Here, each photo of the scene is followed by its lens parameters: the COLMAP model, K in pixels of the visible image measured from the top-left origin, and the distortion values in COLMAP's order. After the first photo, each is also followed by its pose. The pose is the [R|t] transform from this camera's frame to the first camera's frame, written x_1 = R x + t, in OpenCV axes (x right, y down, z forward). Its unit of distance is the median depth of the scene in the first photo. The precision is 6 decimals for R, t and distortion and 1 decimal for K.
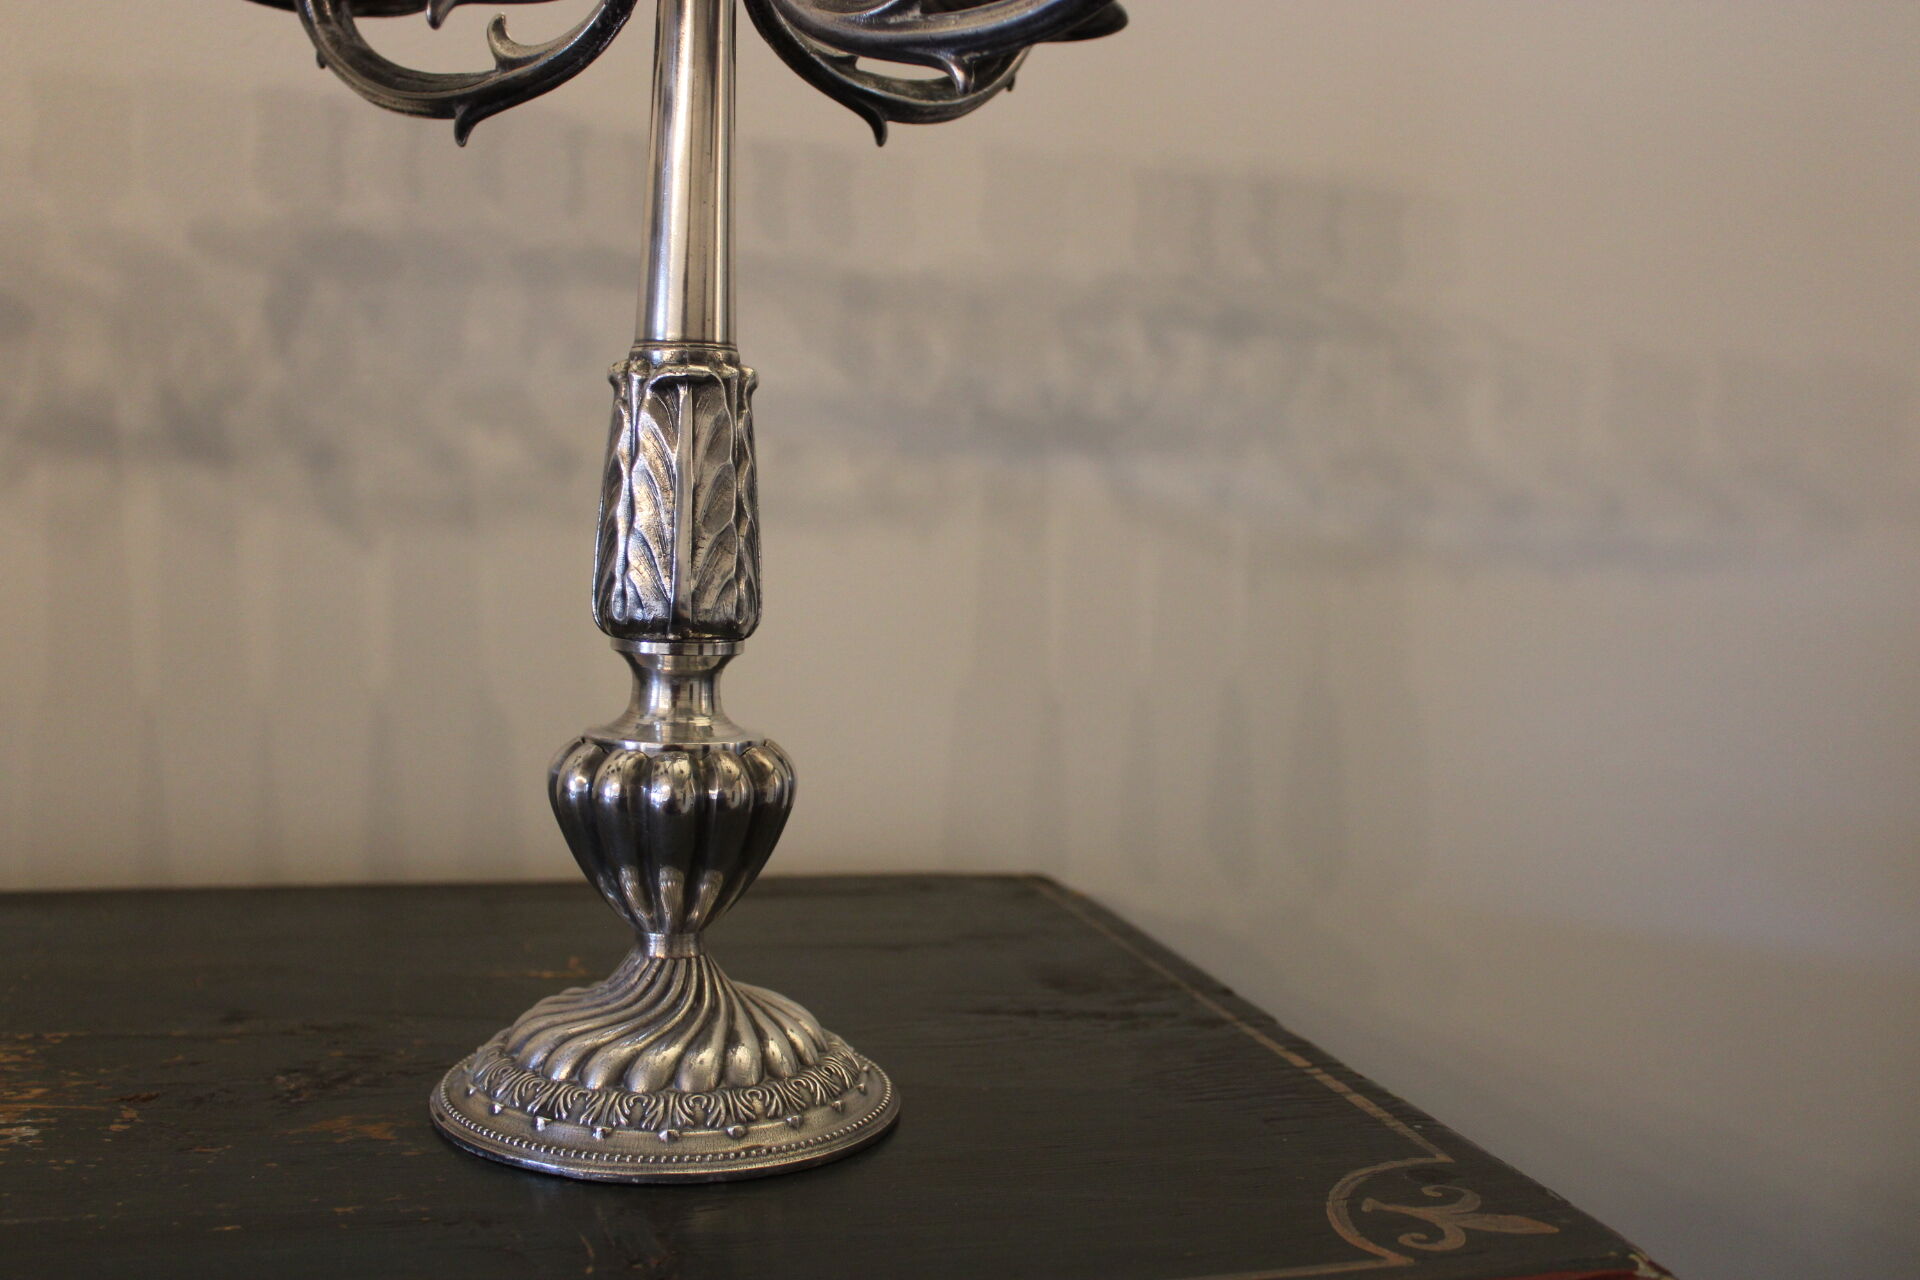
lens RADIAL K [[2061.4, 0, 914.6], [0, 2061.4, 638.8], [0, 0, 1]] dist [-0.115710, 0.129660]
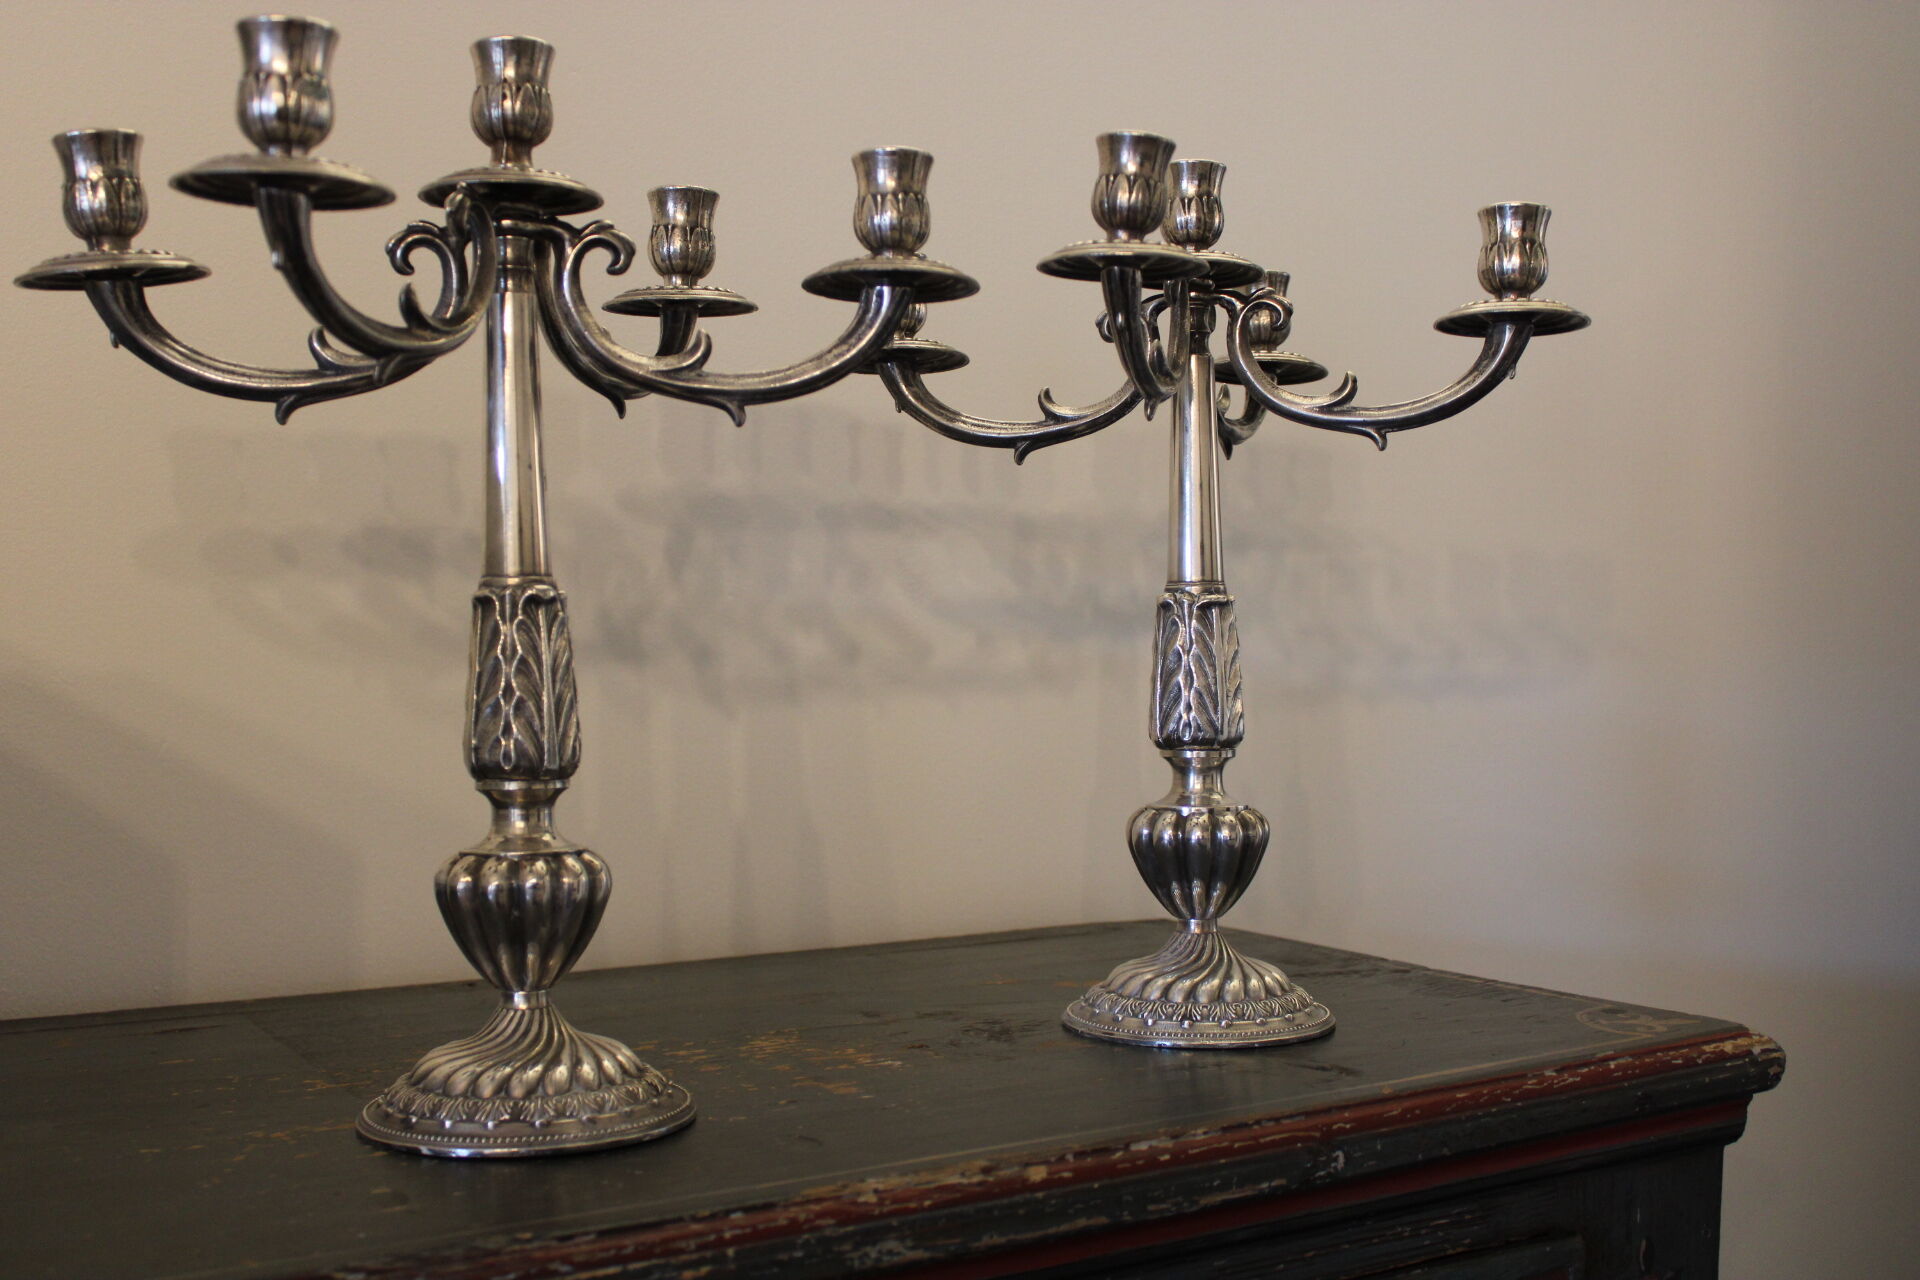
lens RADIAL K [[2061.4, 0, 914.6], [0, 2061.4, 638.8], [0, 0, 1]] dist [-0.115710, 0.129660]
pose [[0.961910, -0.037903, 0.270727, -0.824729], [0.059836, 0.995519, -0.073221, 0.019974], [-0.266738, 0.086631, 0.959868, -0.627462]]
